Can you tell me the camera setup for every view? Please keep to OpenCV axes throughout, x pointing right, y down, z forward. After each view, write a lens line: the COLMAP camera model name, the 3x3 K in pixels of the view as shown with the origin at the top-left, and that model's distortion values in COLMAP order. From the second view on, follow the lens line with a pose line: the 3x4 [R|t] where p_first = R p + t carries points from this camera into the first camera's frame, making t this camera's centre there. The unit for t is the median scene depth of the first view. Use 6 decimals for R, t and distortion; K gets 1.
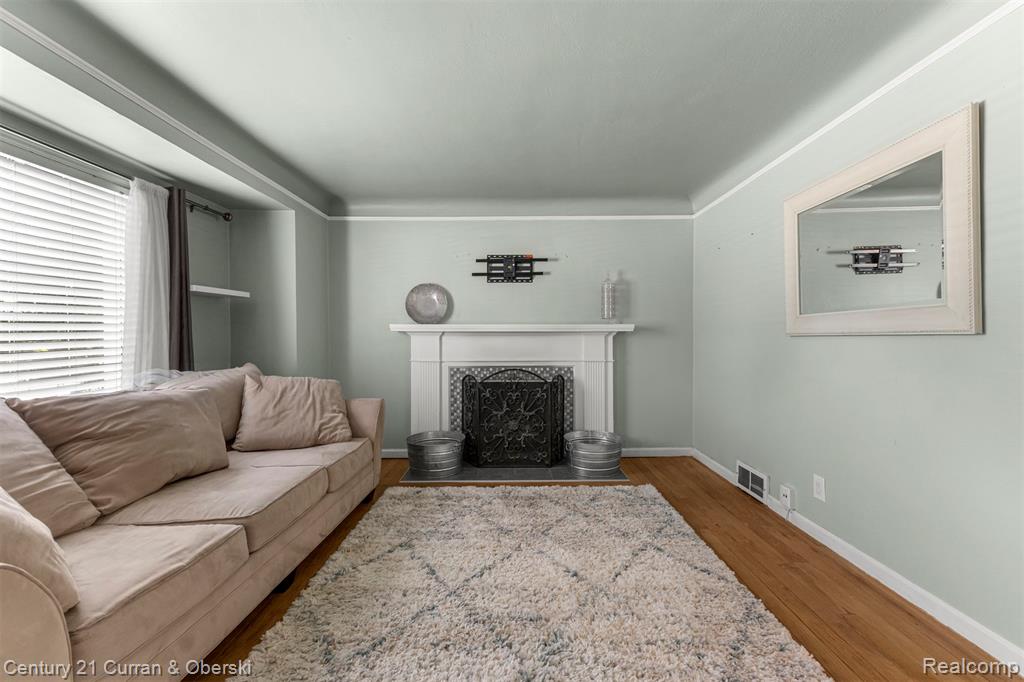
lens RADIAL K [[443.7, 0, 513.2], [0, 443.7, 341.2], [0, 0, 1]] dist [0.007933, -0.000647]
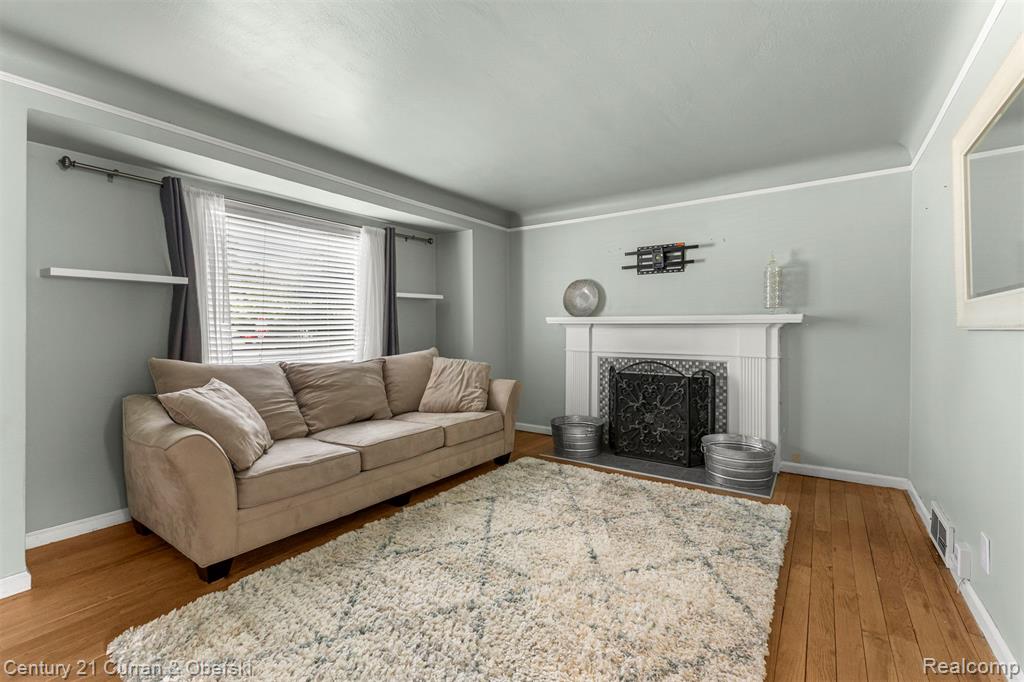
lens RADIAL K [[443.7, 0, 521.7], [0, 443.7, 334.0], [0, 0, 1]] dist [0.007933, -0.000647]
pose [[0.824707, 0.010567, -0.565461, 0.378050], [-0.008068, 0.999944, 0.006918, -0.003520], [0.565502, -0.001143, 0.824746, 0.027734]]
